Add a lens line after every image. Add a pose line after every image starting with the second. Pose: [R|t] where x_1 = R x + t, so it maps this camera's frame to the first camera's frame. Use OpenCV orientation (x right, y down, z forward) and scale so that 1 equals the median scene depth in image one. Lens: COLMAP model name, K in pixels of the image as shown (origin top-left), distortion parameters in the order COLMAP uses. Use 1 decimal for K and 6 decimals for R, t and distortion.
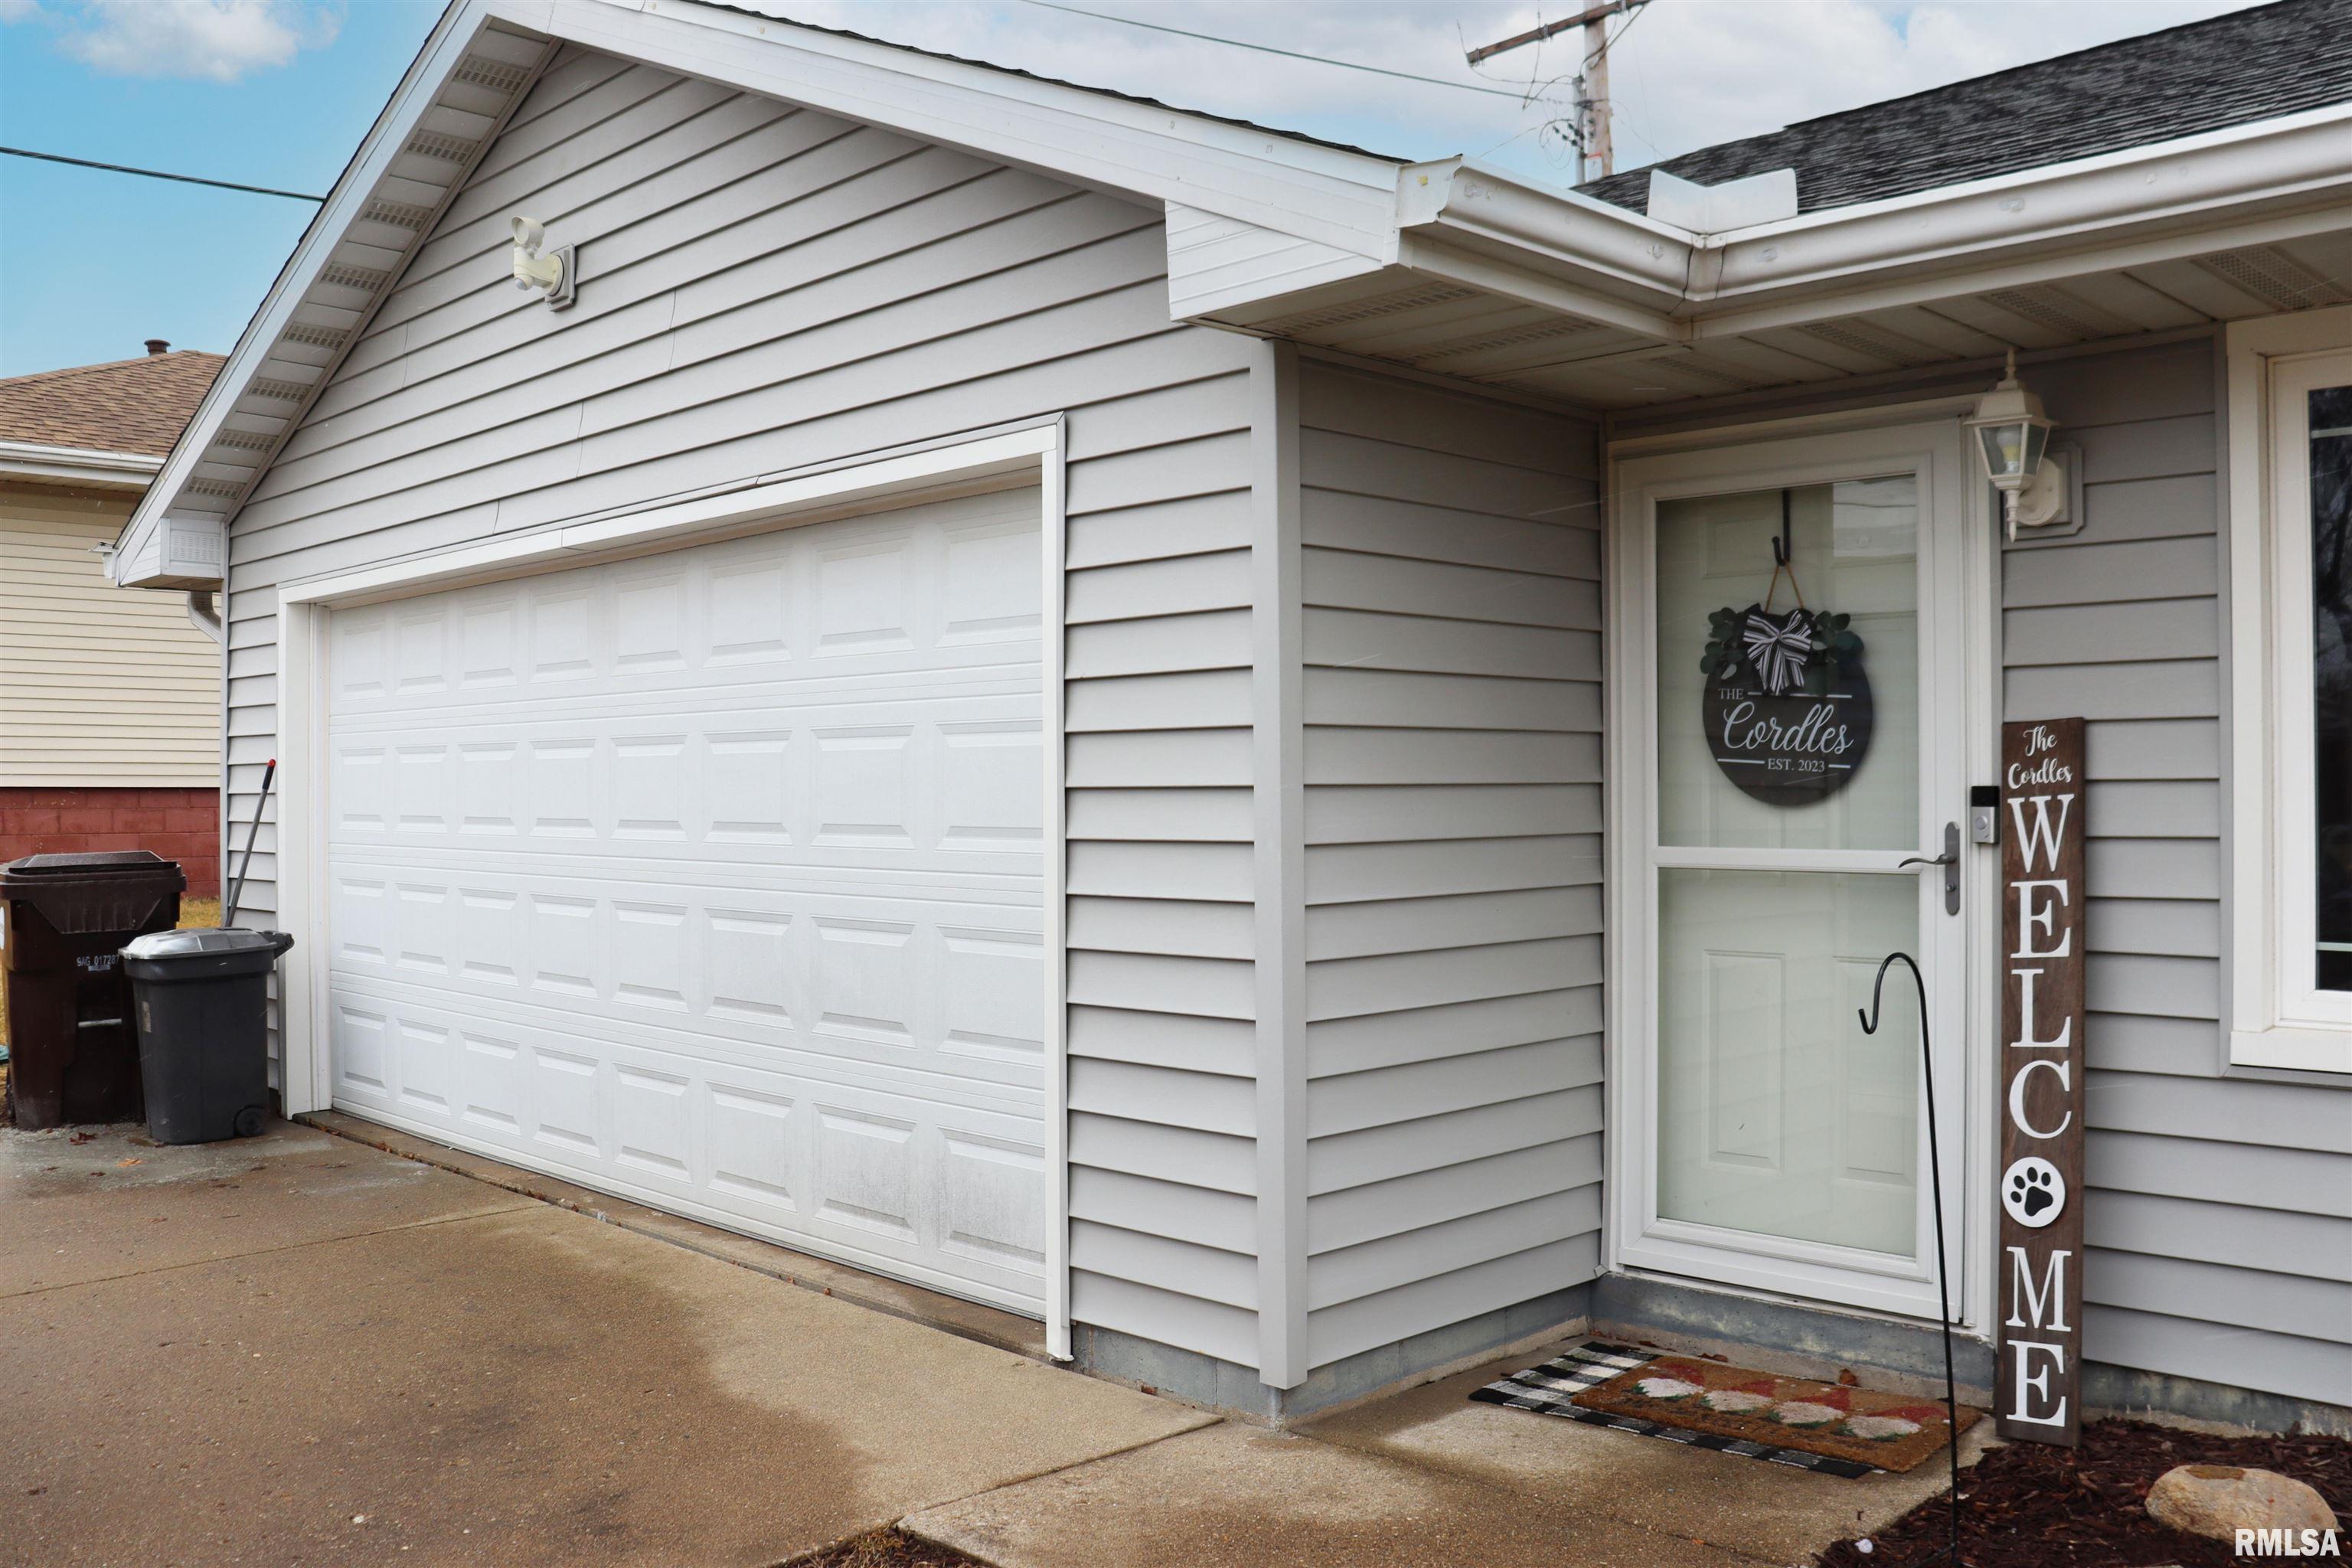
lens RADIAL K [[2026.3, 0, 1176.0], [0, 2026.3, 784.0], [0, 0, 1]] dist [-0.171610, 0.158034]
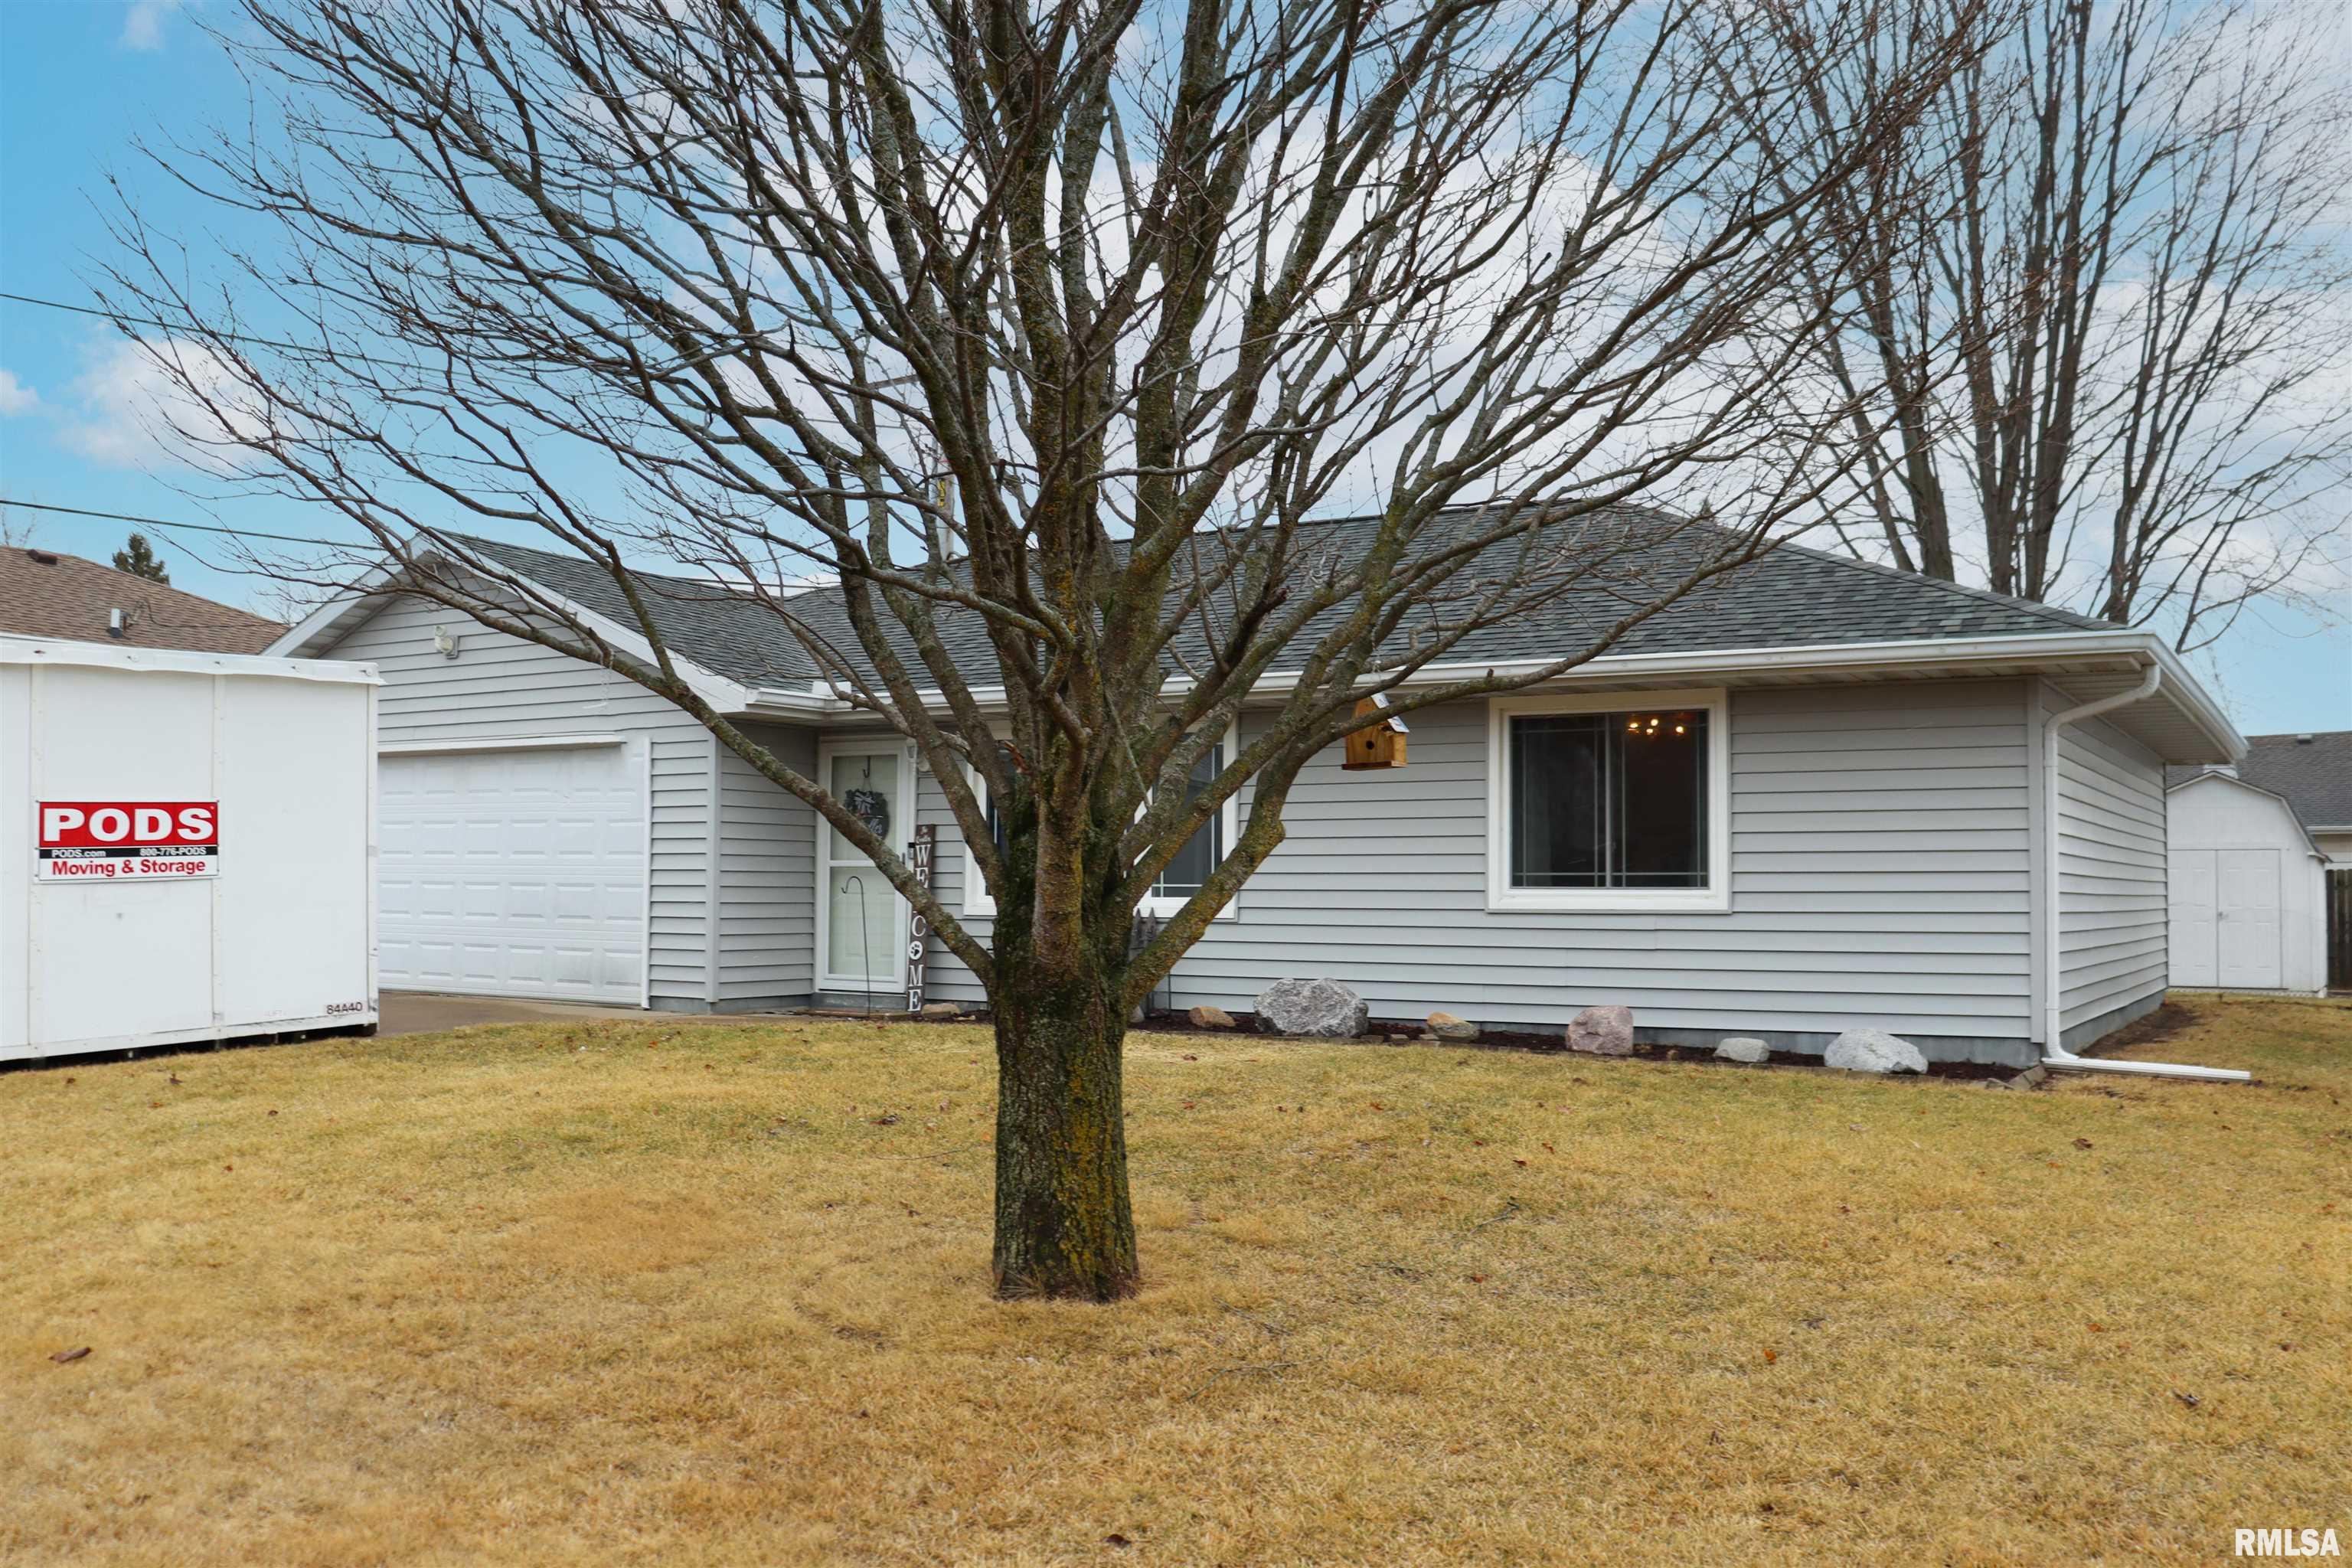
lens RADIAL K [[2026.3, 0, 1176.0], [0, 2026.3, 784.0], [0, 0, 1]] dist [-0.171610, 0.158034]
pose [[0.963358, 0.025199, 0.267033, -0.116091], [-0.012635, 0.998735, -0.048667, 0.068672], [-0.267921, 0.043510, 0.962458, -2.715693]]
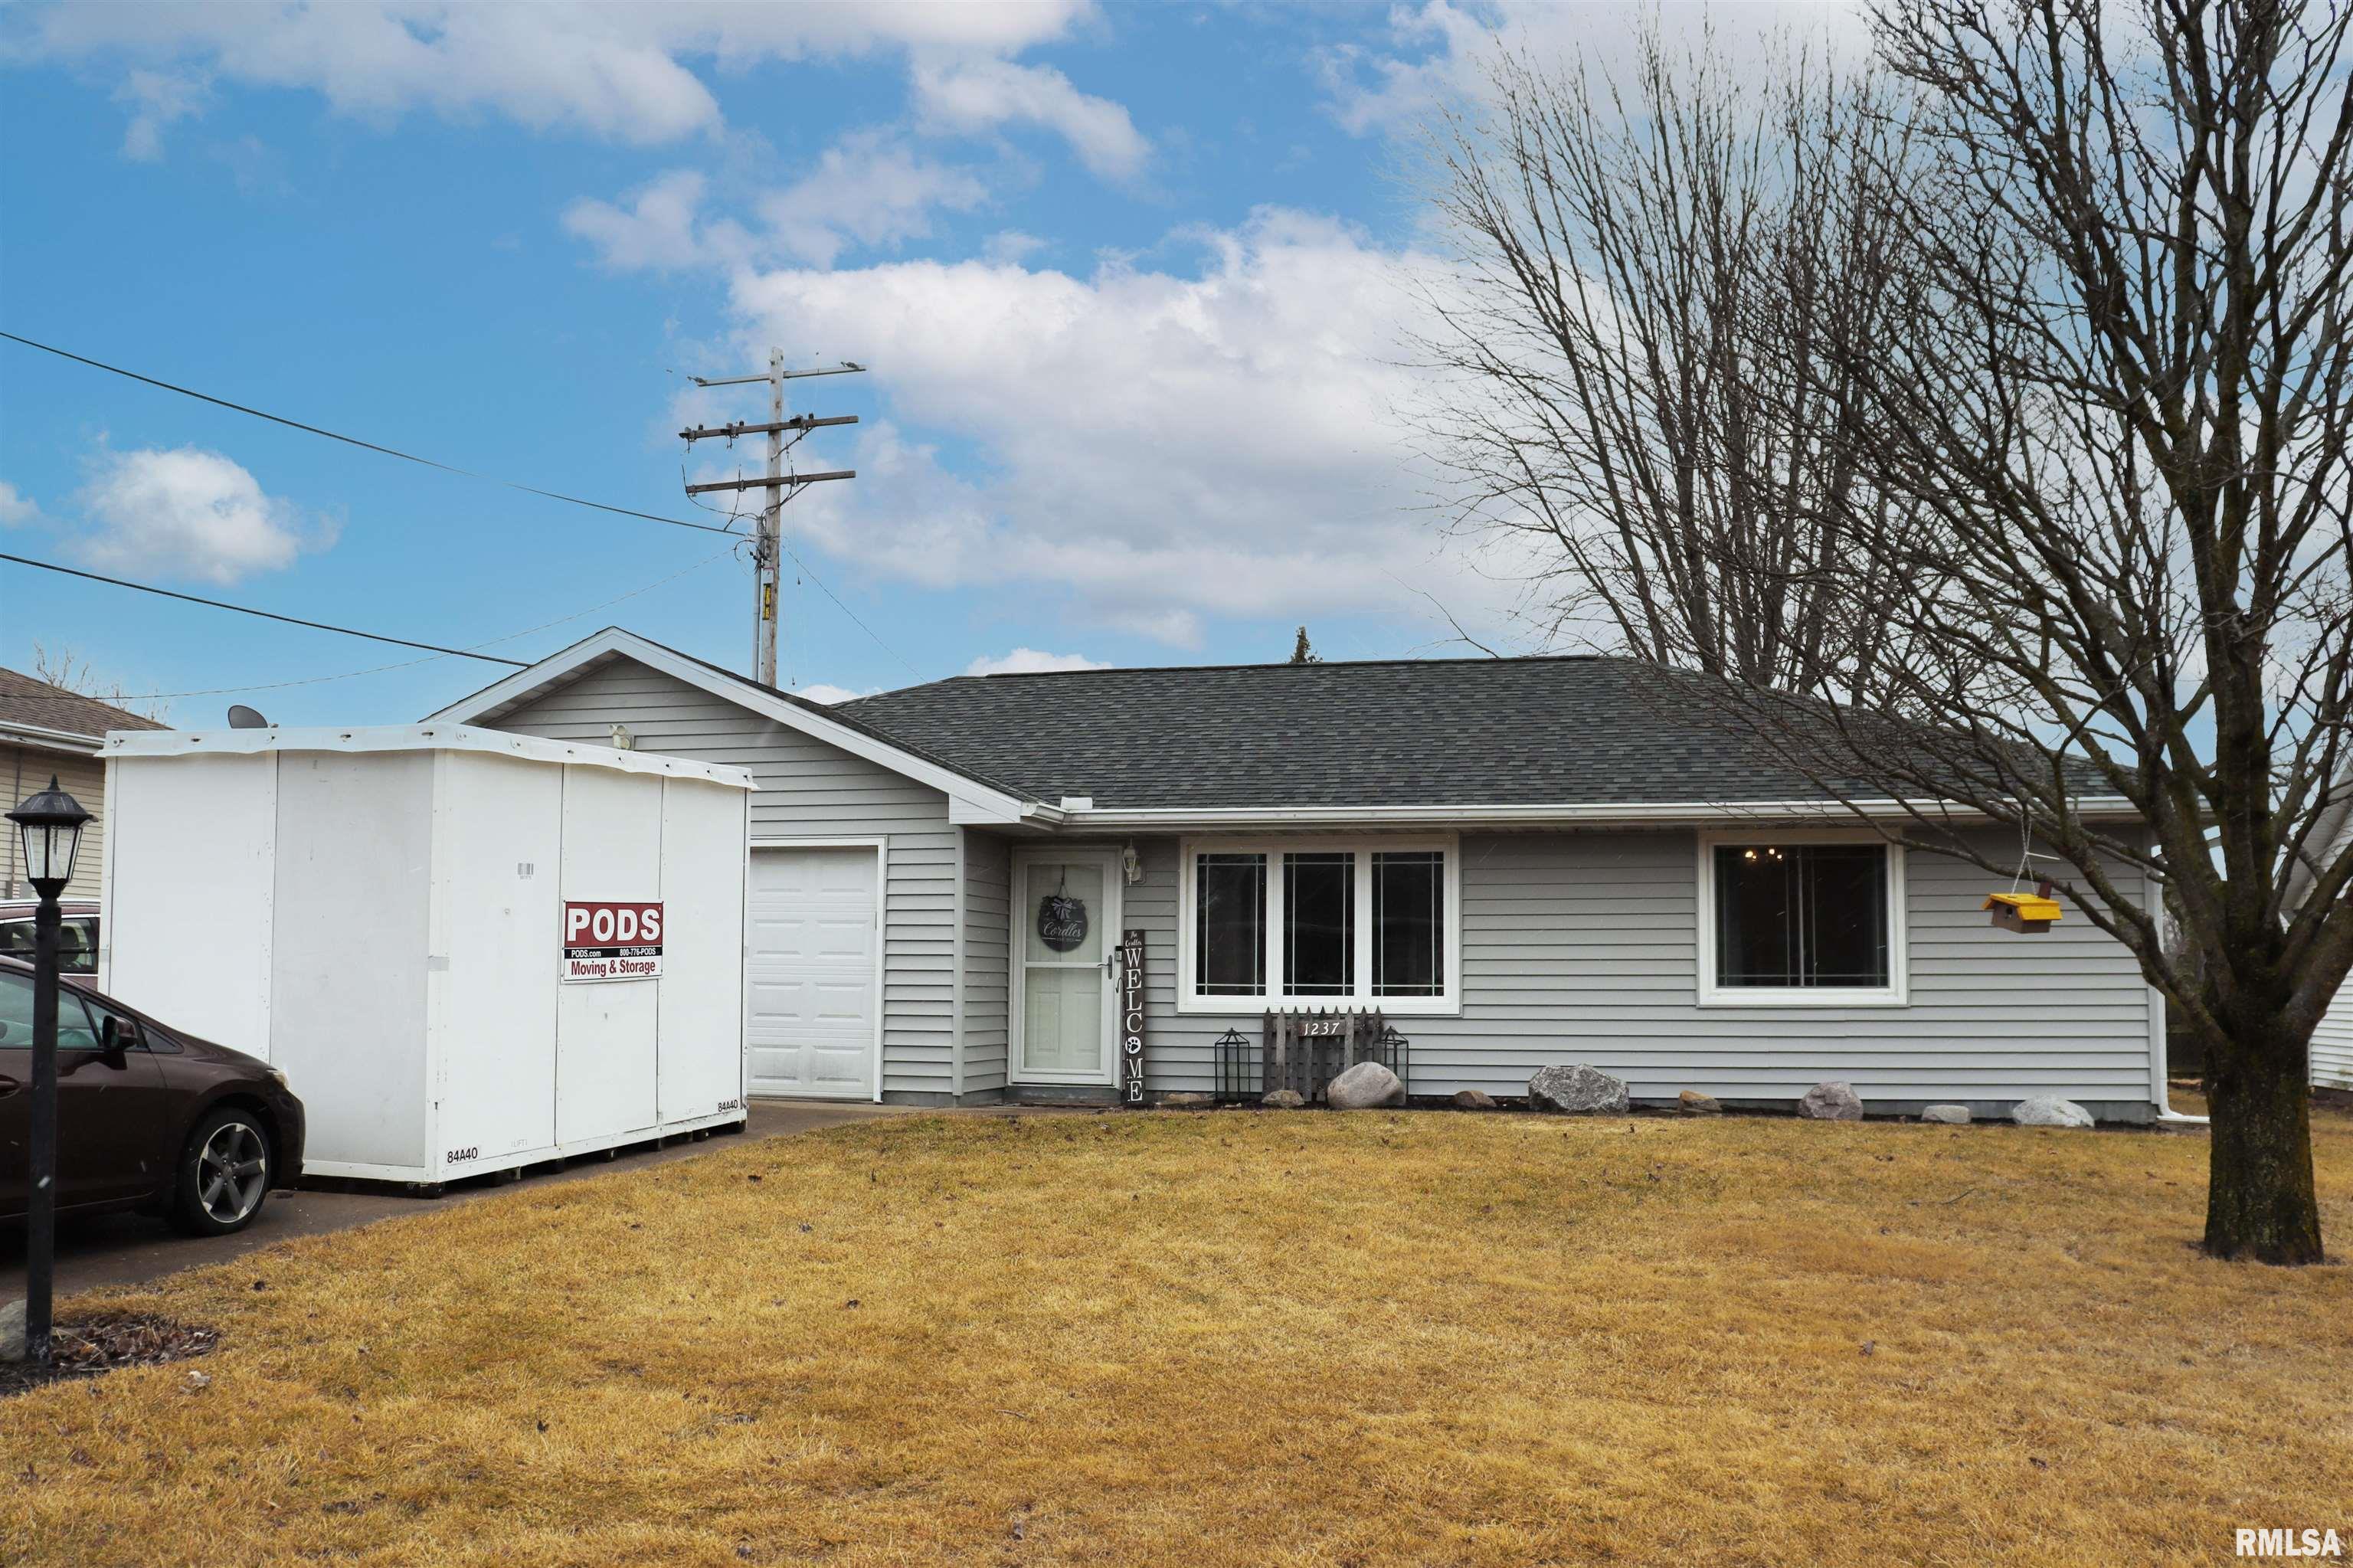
lens RADIAL K [[2027.3, 0, 1176.5], [0, 2027.3, 784.0], [0, 0, 1]] dist [-0.171610, 0.158034]
pose [[0.845498, 0.066872, 0.529775, -1.663339], [-0.015633, 0.994802, -0.100621, 0.084944], [-0.533750, 0.076793, 0.842149, -2.498062]]
